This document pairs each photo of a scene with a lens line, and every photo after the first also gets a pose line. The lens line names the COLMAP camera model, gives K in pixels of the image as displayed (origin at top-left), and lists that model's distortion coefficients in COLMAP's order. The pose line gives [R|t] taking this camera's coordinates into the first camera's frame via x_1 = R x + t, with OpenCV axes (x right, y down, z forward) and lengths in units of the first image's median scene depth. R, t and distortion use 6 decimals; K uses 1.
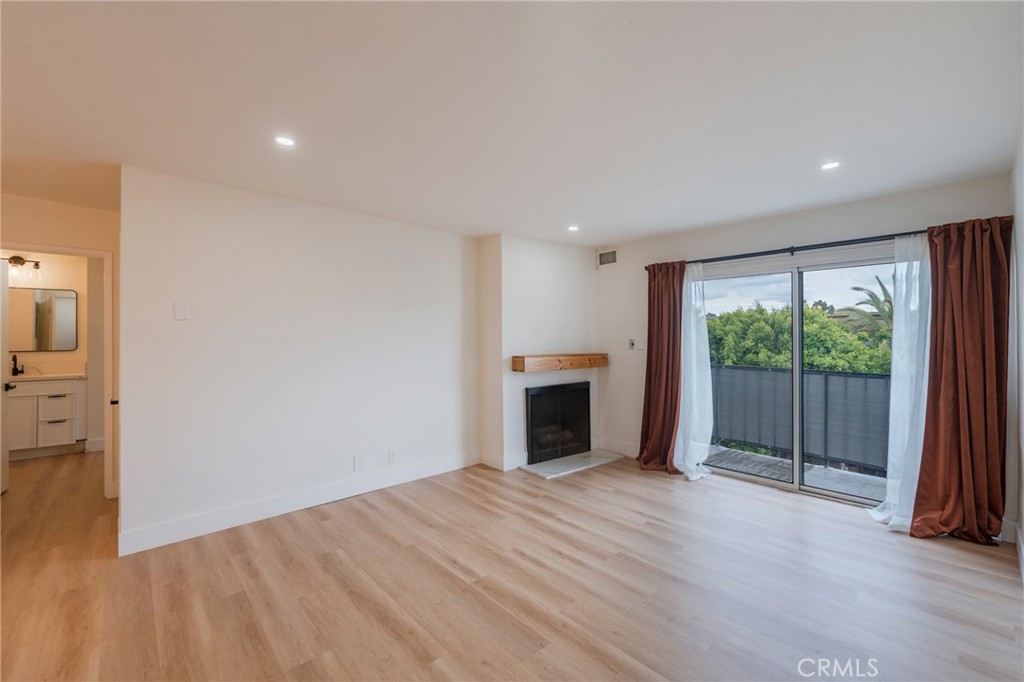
lens RADIAL K [[425.5, 0, 512.0], [0, 425.5, 341.0], [0, 0, 1]] dist [-0.004257, -0.000430]
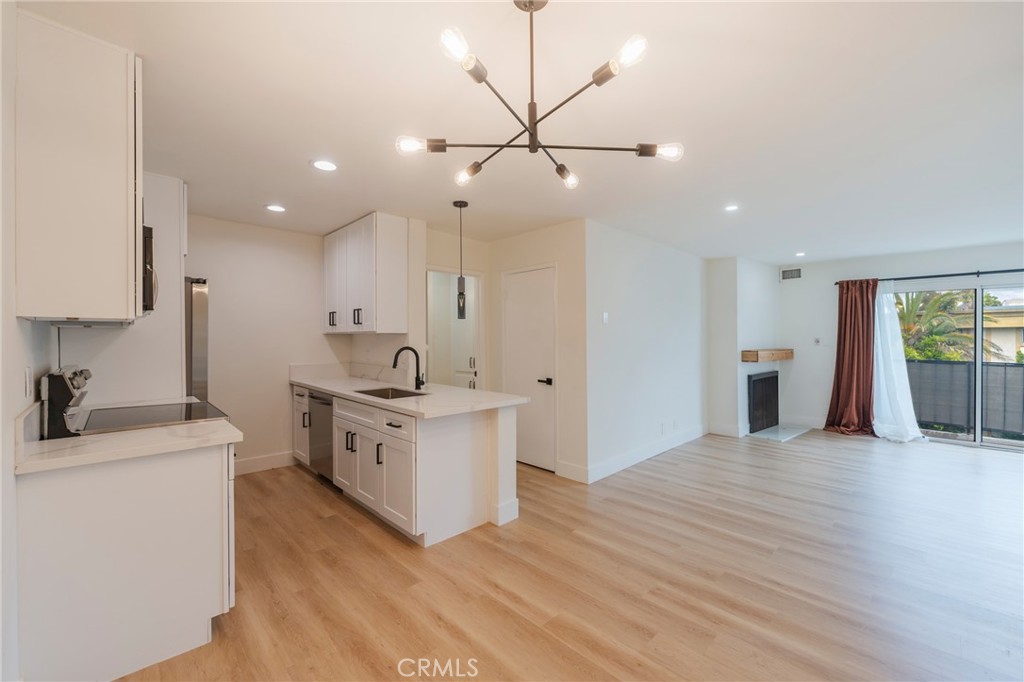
lens RADIAL K [[419.8, 0, 502.8], [0, 419.8, 339.9], [0, 0, 1]] dist [-0.005176, -0.000183]
pose [[0.999789, 0.000470, 0.020516, -0.764672], [-0.000458, 1.000000, -0.000591, 0.004542], [-0.020517, 0.000582, 0.999789, -0.277108]]
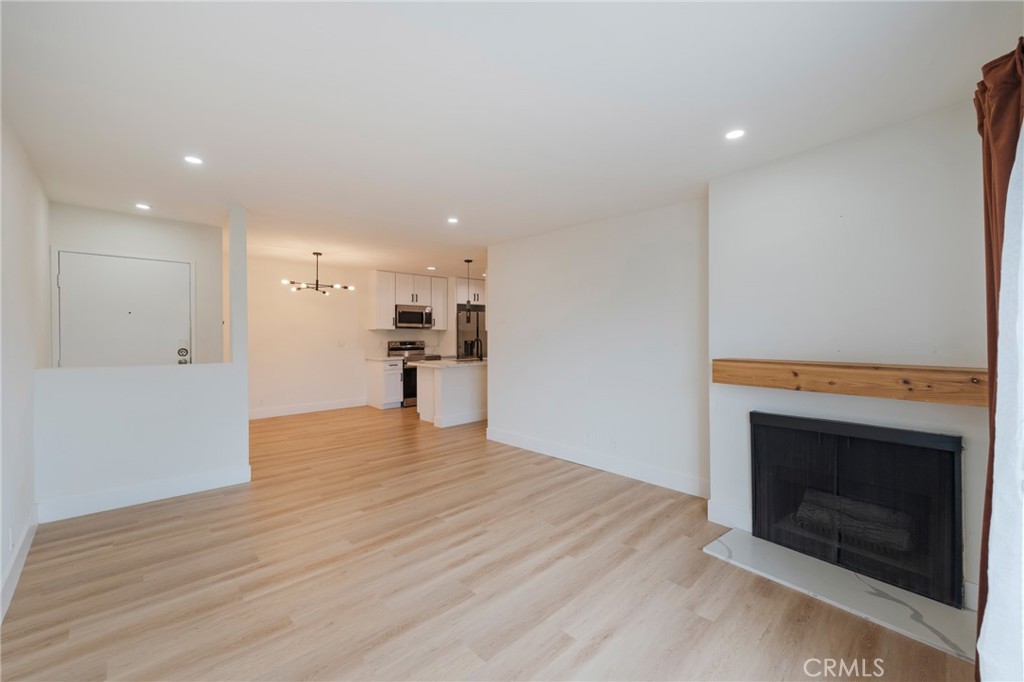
lens RADIAL K [[407.2, 0, 512.0], [0, 407.2, 341.0], [0, 0, 1]] dist [-0.001235, -0.000096]
pose [[0.029017, 0.020954, -0.999359, 0.638036], [-0.002064, 0.999779, 0.020902, -0.004268], [0.999577, 0.001456, 0.029053, 0.650684]]
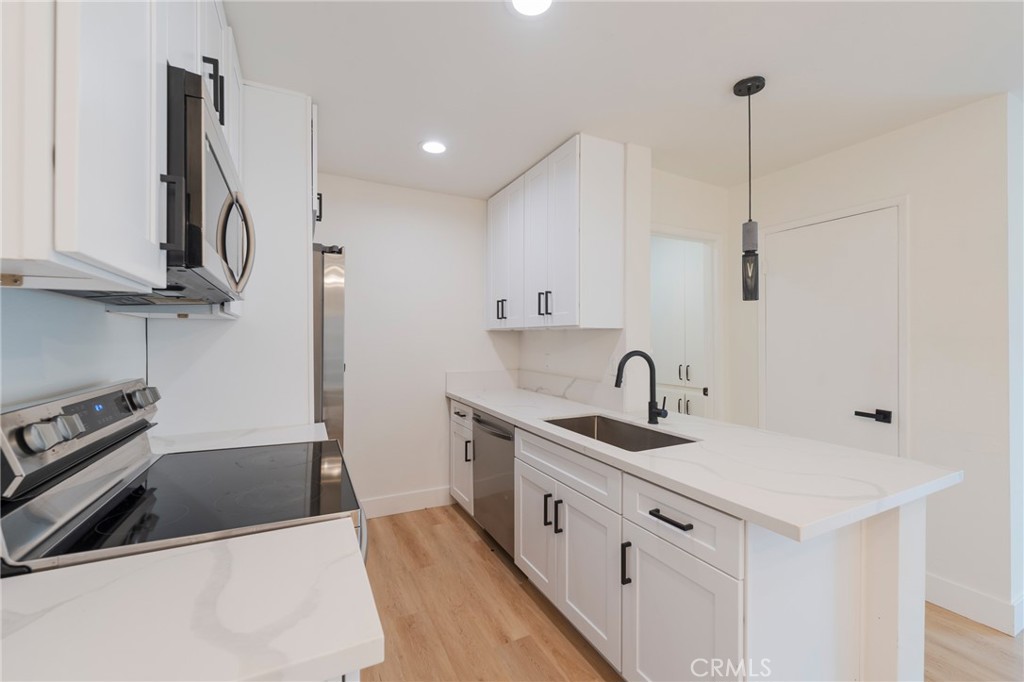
lens RADIAL K [[419.8, 0, 502.8], [0, 419.8, 339.9], [0, 0, 1]] dist [-0.005176, -0.000183]
pose [[0.961867, 0.004349, -0.273482, -0.953711], [-0.003902, 0.999990, 0.002182, 0.004498], [0.273489, -0.001032, 0.961875, 0.045242]]
